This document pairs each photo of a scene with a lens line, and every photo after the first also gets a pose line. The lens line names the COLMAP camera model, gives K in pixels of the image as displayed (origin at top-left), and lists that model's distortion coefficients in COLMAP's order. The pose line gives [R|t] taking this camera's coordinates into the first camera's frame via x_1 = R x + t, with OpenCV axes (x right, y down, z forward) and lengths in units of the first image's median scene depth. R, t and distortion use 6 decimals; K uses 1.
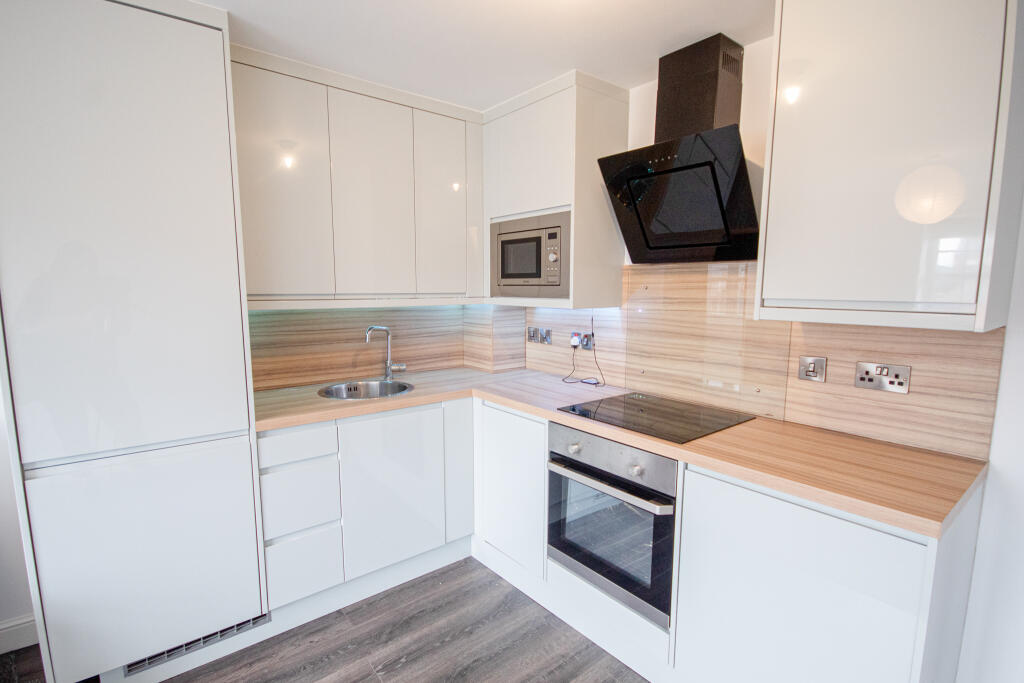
lens RADIAL K [[486.3, 0, 505.3], [0, 486.3, 344.3], [0, 0, 1]] dist [0.004390, 0.001709]
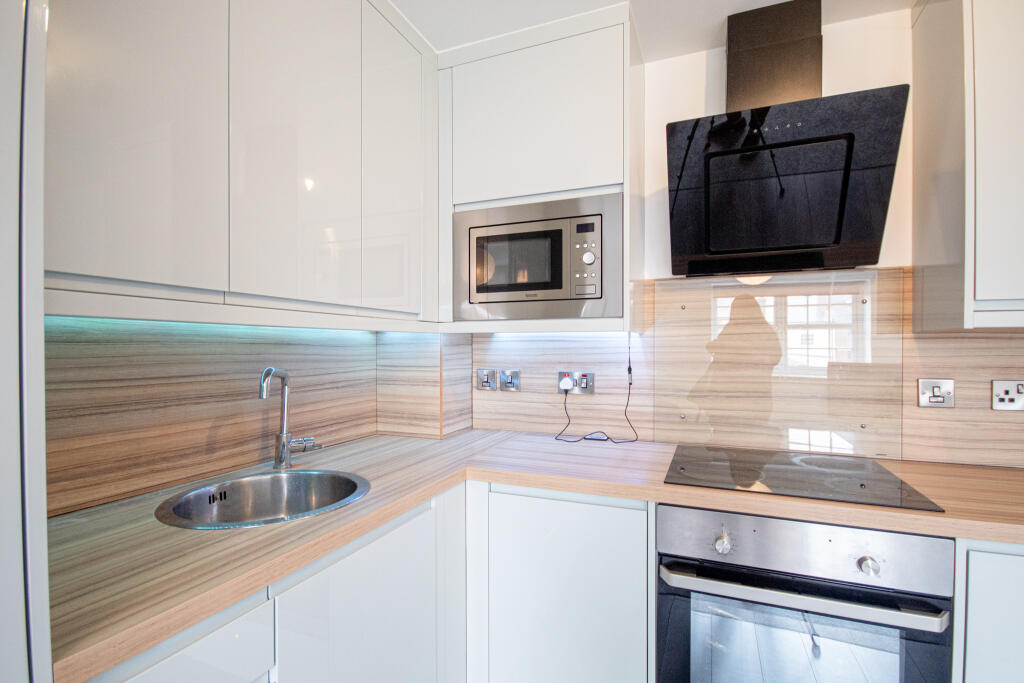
lens RADIAL K [[486.3, 0, 515.8], [0, 486.3, 346.7], [0, 0, 1]] dist [0.004390, 0.001709]
pose [[0.876897, -0.002012, 0.480675, -0.281220], [0.059119, 0.992851, -0.103695, 0.009947], [-0.477029, 0.119347, 0.870746, 0.402730]]
